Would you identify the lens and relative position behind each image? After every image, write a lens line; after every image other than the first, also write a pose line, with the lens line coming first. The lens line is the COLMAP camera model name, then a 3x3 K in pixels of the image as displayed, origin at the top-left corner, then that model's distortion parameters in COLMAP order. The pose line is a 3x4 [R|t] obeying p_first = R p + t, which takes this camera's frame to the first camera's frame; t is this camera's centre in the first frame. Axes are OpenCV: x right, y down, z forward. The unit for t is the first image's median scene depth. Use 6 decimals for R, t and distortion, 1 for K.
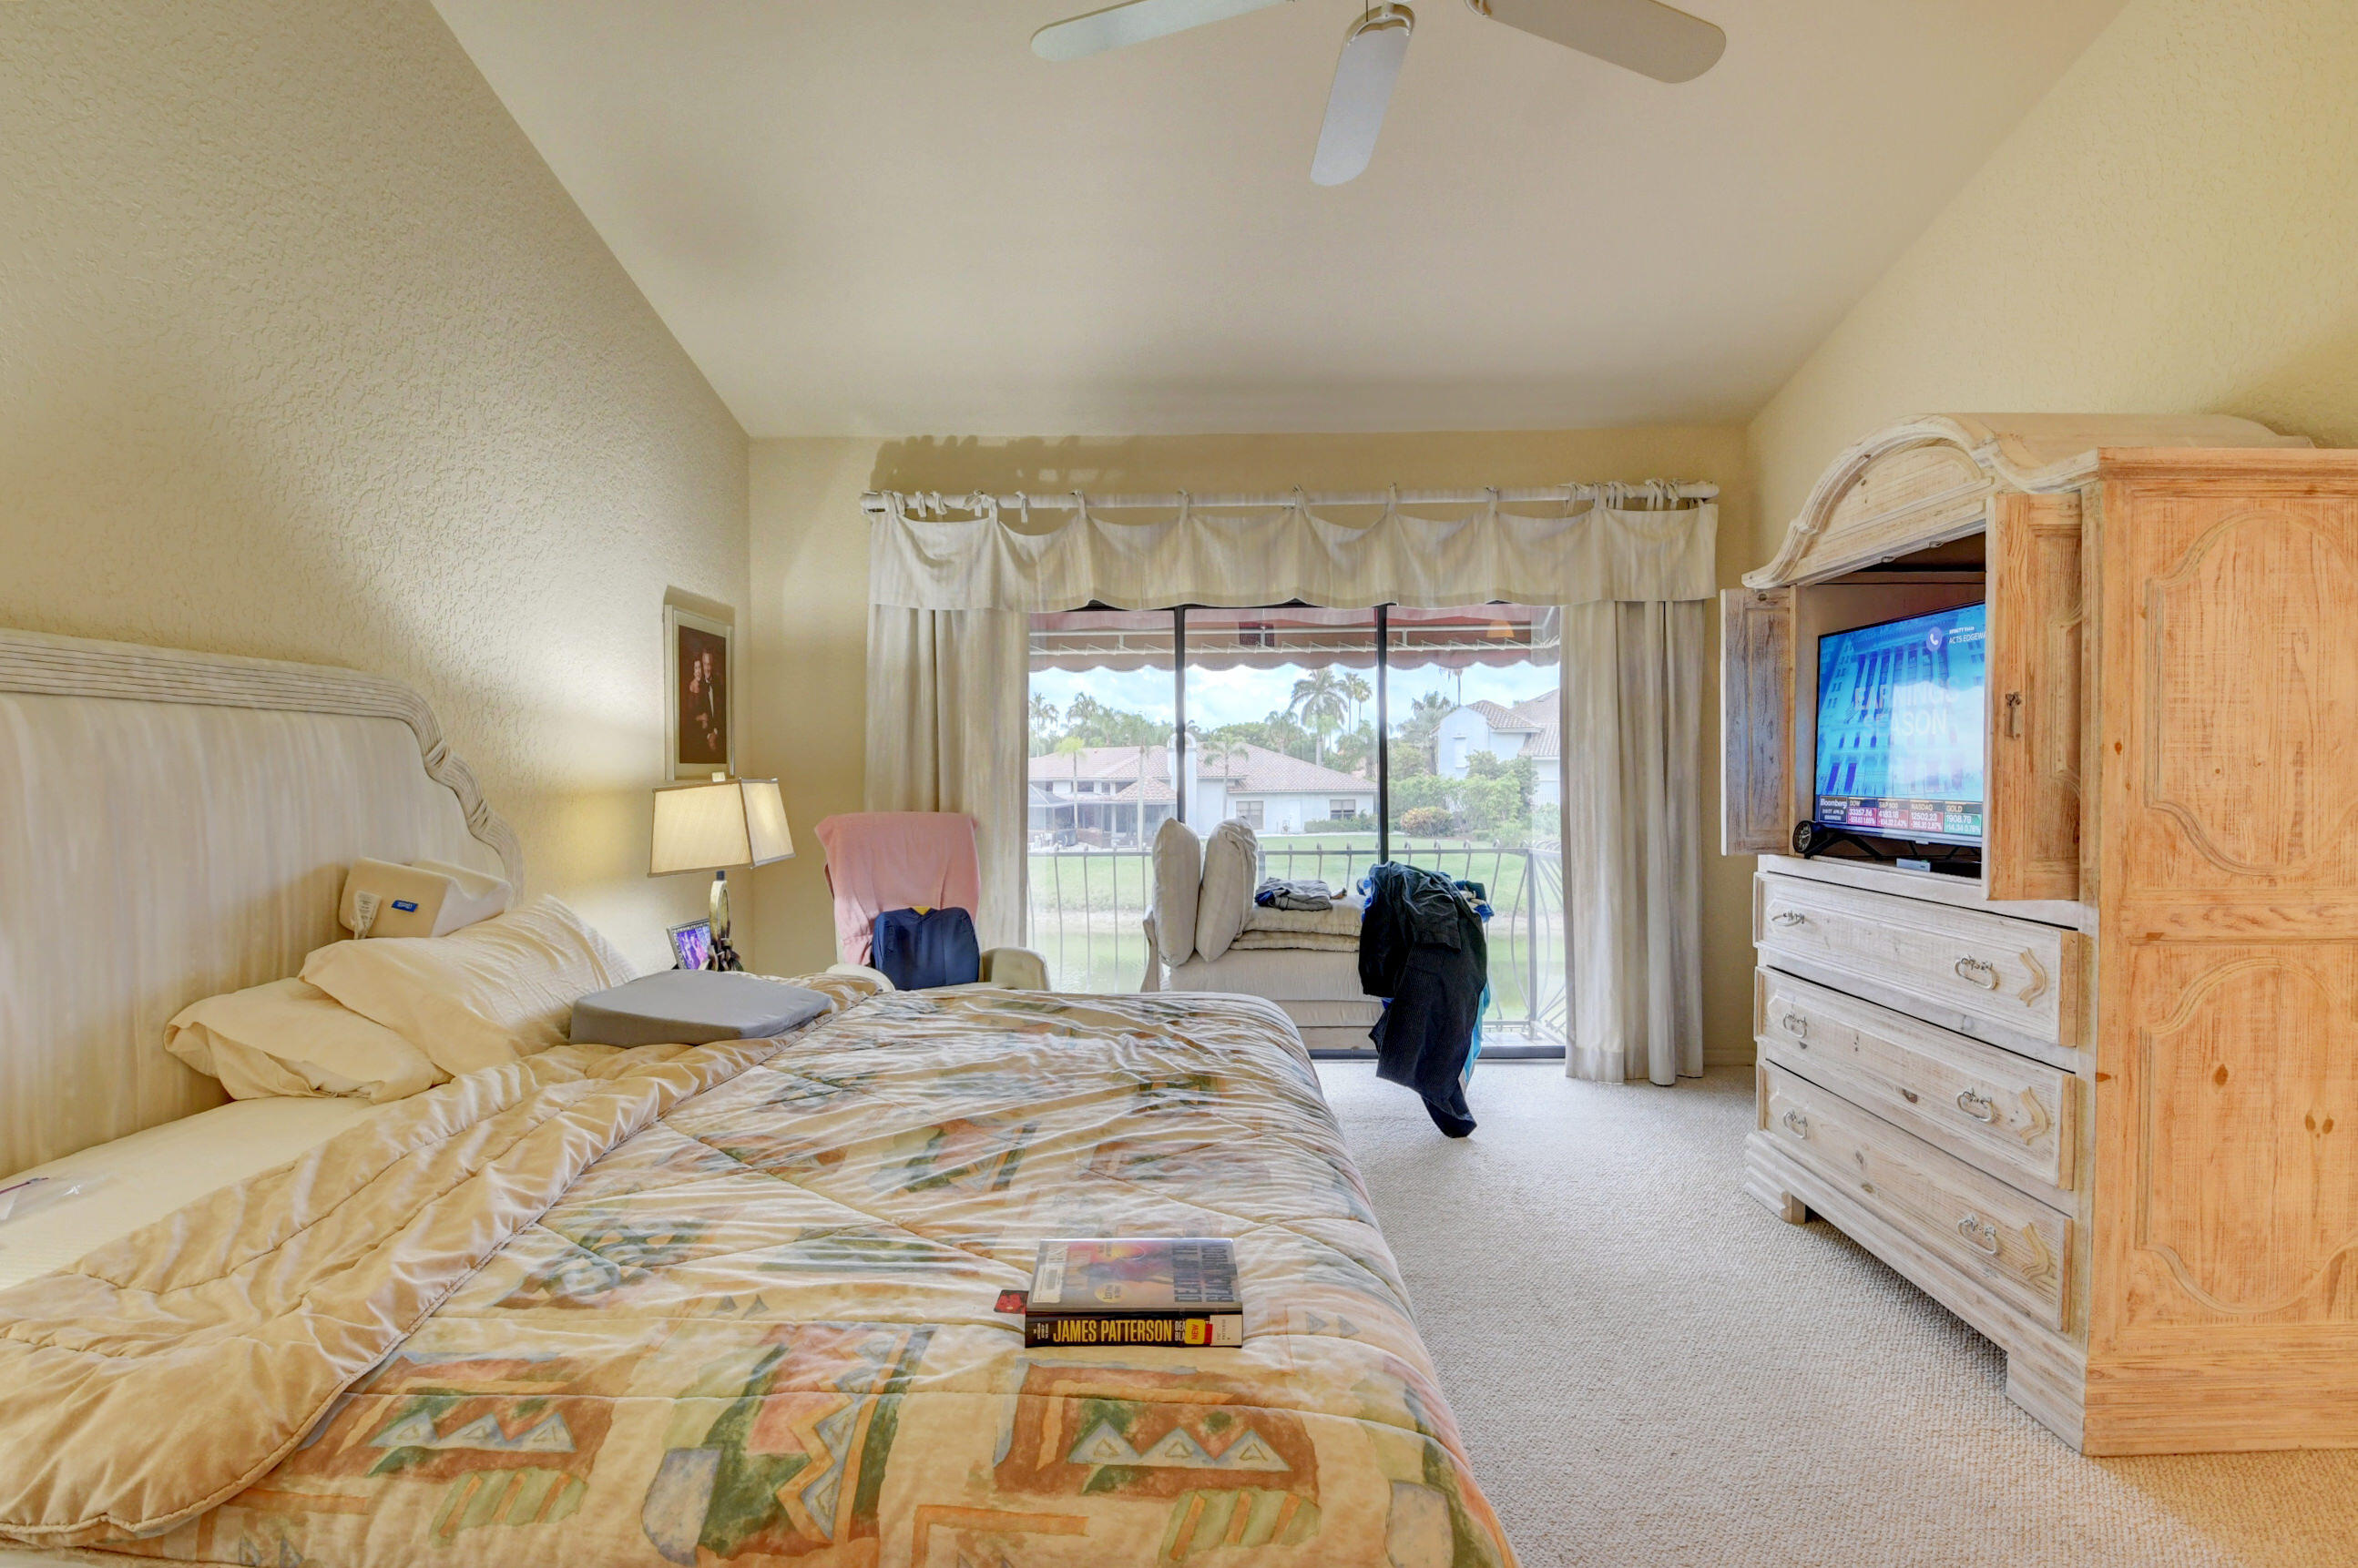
lens RADIAL K [[1048.9, 0, 1159.0], [0, 1048.9, 786.4], [0, 0, 1]] dist [0.015609, -0.025659]
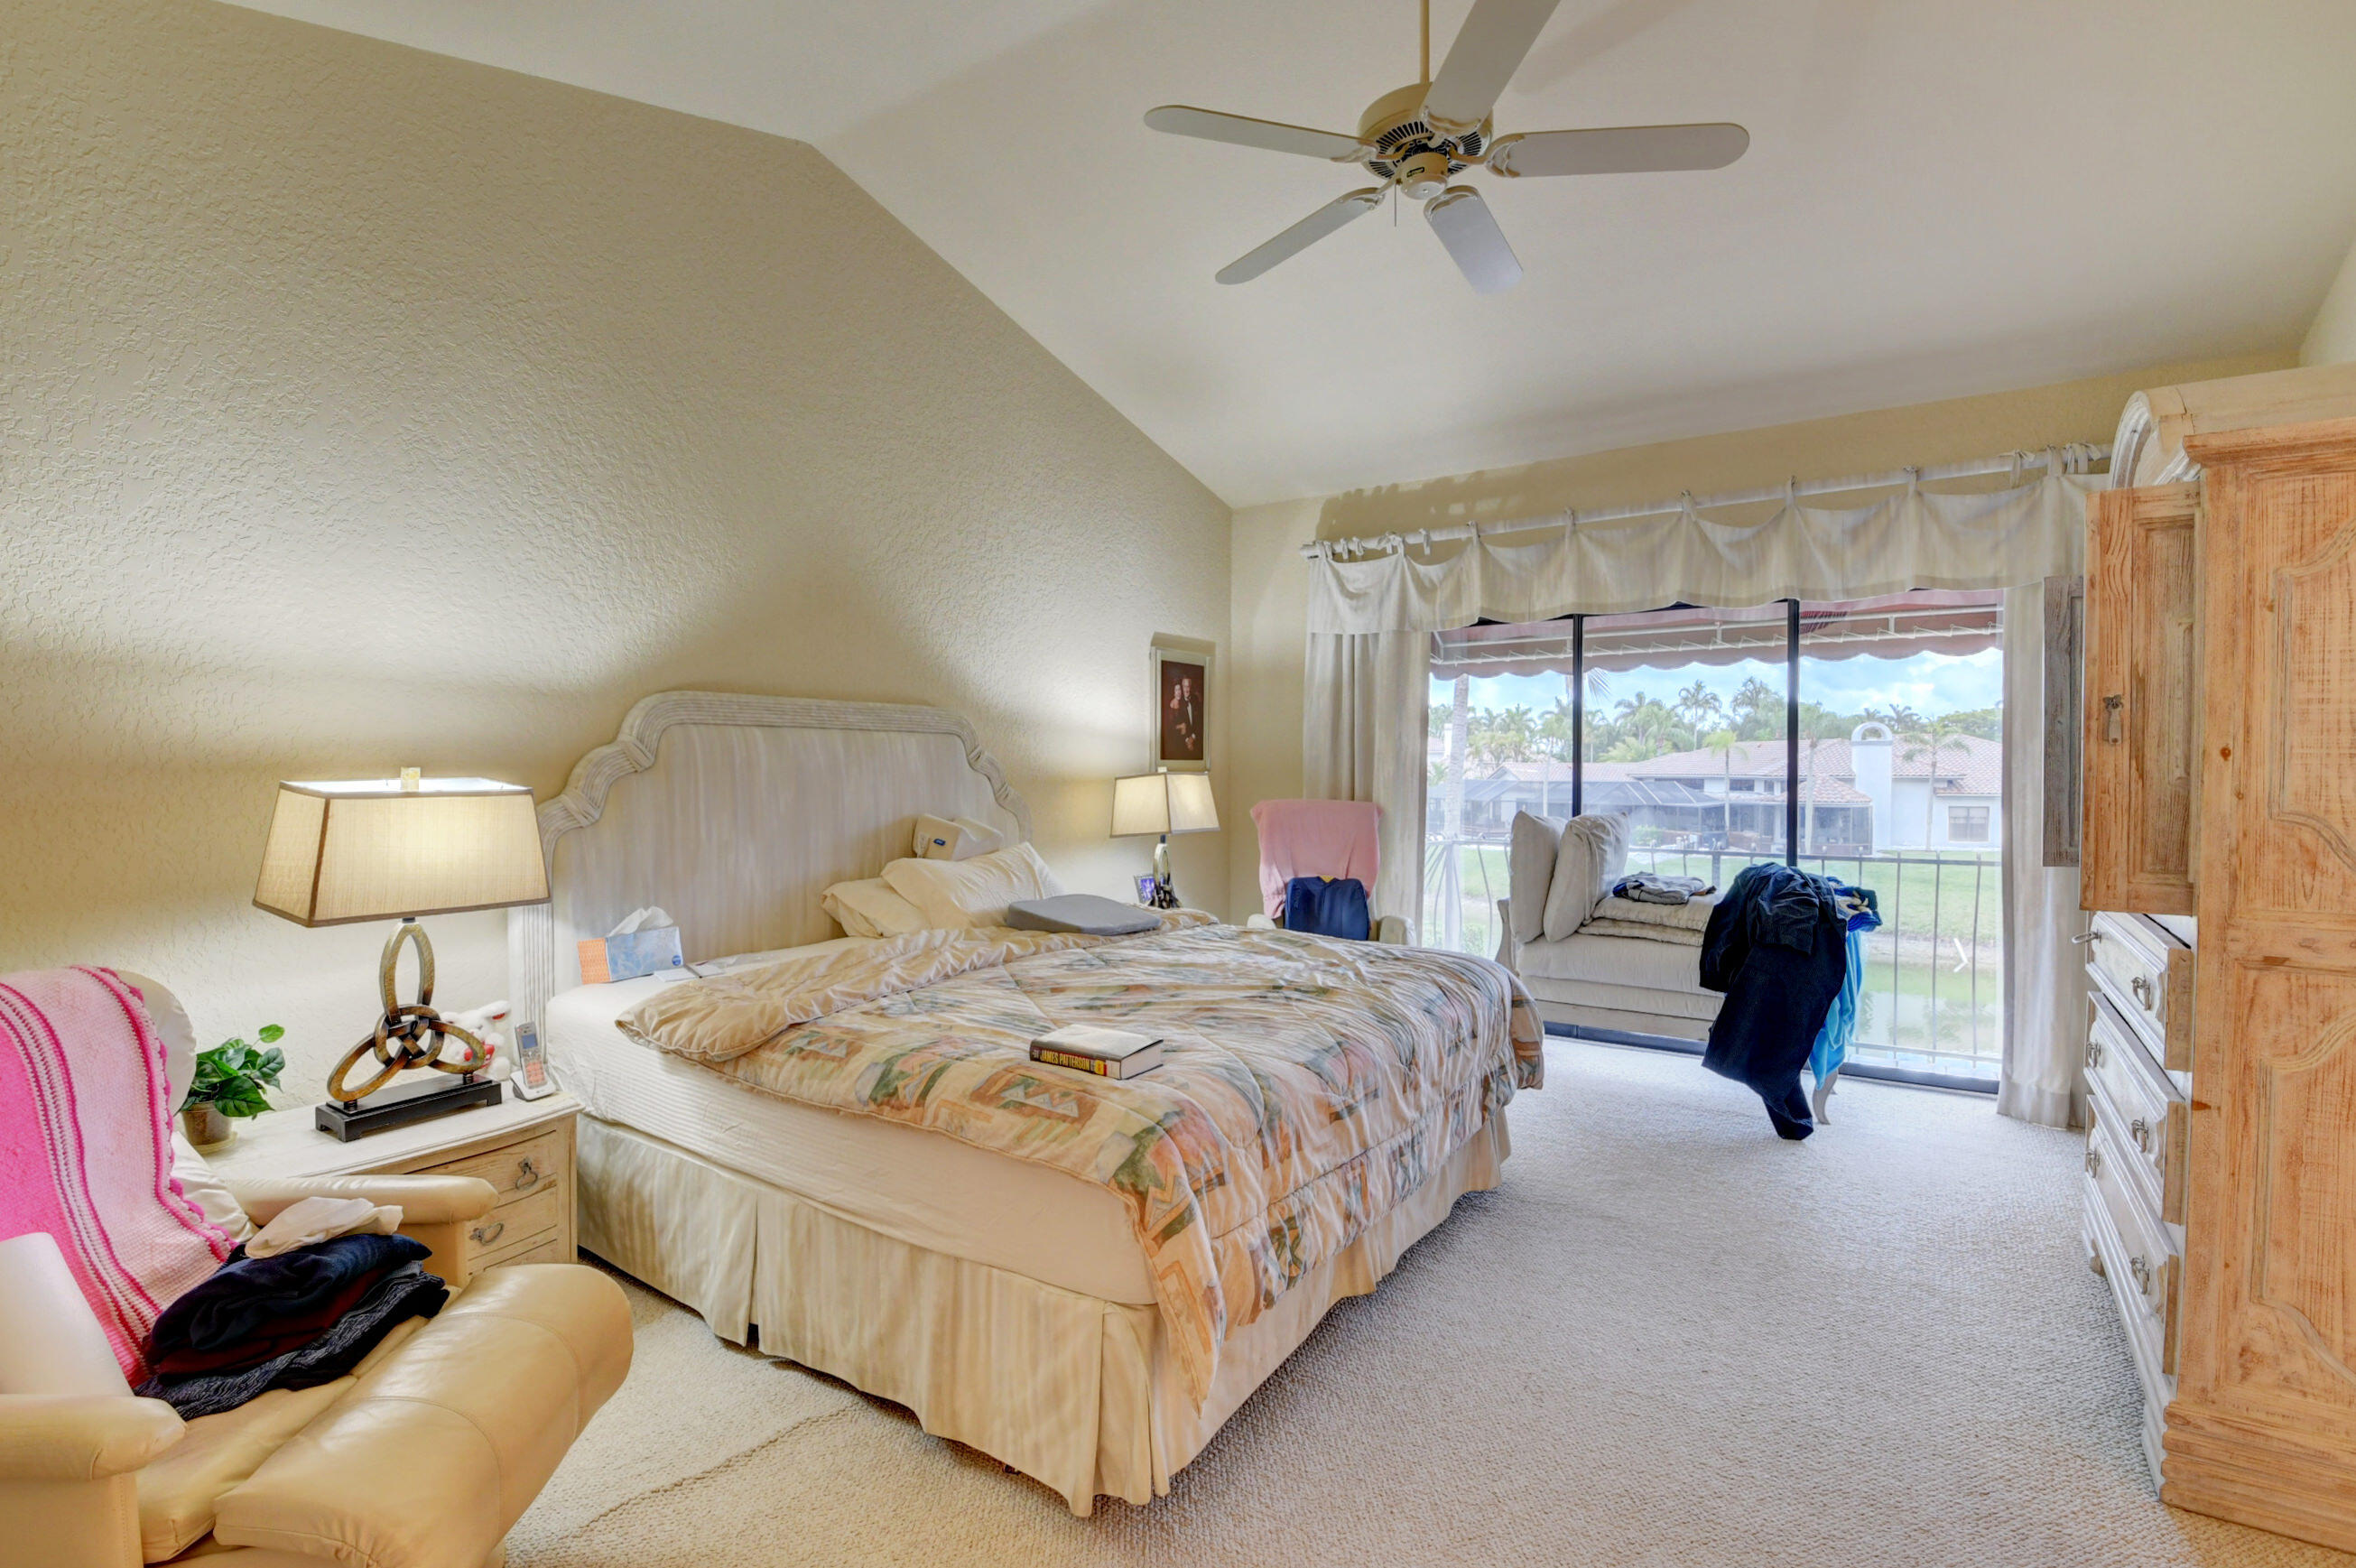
lens RADIAL K [[1043.3, 0, 1201.2], [0, 1043.3, 785.2], [0, 0, 1]] dist [0.017229, -0.024146]
pose [[0.846446, 0.017783, -0.532178, 0.321340], [-0.015582, 0.999841, 0.008627, -0.001395], [0.532247, 0.000989, 0.846589, -0.132695]]
